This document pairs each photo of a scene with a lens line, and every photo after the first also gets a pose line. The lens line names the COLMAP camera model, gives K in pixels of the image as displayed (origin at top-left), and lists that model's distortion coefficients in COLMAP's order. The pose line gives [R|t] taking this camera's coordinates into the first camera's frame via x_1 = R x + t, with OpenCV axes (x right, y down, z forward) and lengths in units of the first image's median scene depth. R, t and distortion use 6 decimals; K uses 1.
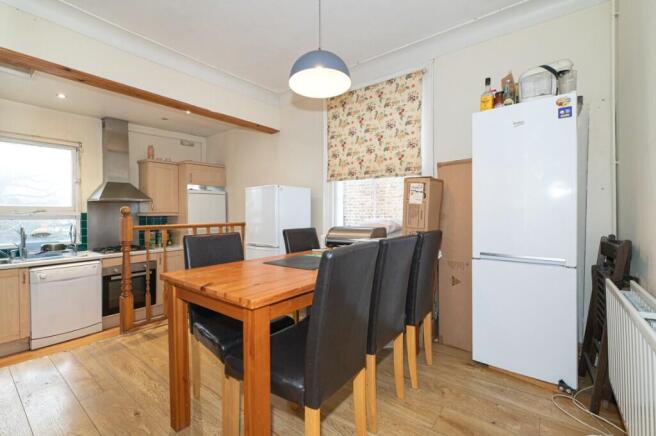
lens RADIAL K [[284.2, 0, 330.2], [0, 284.2, 212.1], [0, 0, 1]] dist [-0.001482, -0.002353]
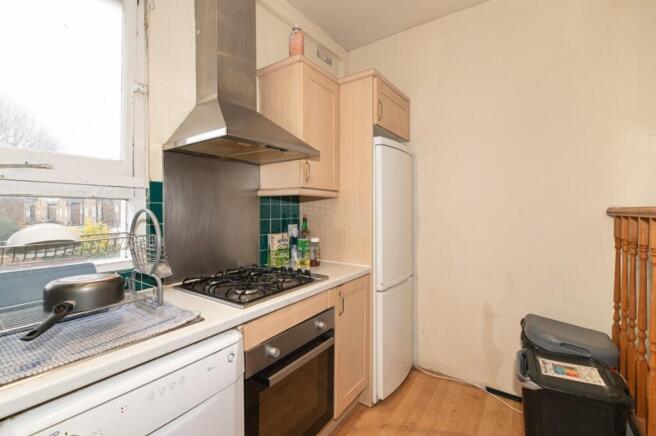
lens RADIAL K [[284.2, 0, 321.1], [0, 284.2, 215.4], [0, 0, 1]] dist [-0.001482, -0.002353]
pose [[0.999950, -0.006780, 0.007319, -0.791030], [0.006684, 0.999892, 0.013086, 0.051750], [-0.007407, -0.013037, 0.999888, 0.760347]]
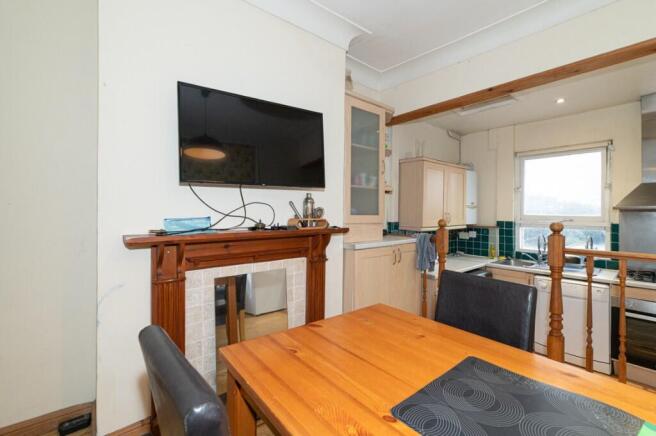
lens RADIAL K [[284.2, 0, 325.8], [0, 284.2, 217.1], [0, 0, 1]] dist [-0.001482, -0.002353]
pose [[-0.240149, 0.018636, -0.970557, 0.162622], [-0.000139, 0.999815, 0.019232, -0.038194], [0.970736, 0.004753, -0.240102, 0.454586]]
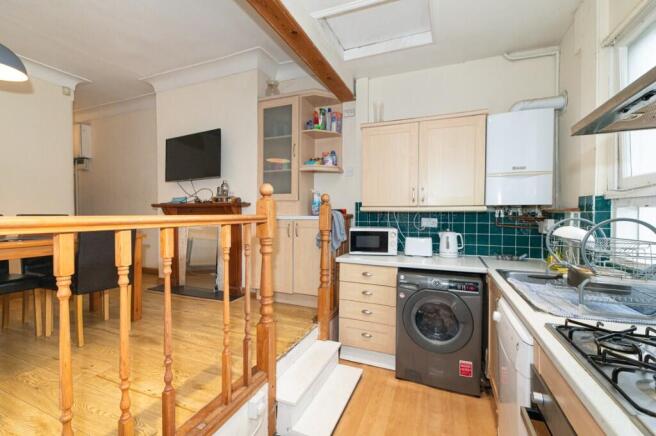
lens RADIAL K [[284.2, 0, 330.0], [0, 284.2, 220.4], [0, 0, 1]] dist [-0.001482, -0.002353]
pose [[-0.968912, 0.004089, -0.247373, -0.574456], [-0.000647, 0.999818, 0.019061, 0.042724], [0.247406, 0.018629, -0.968733, 1.343378]]
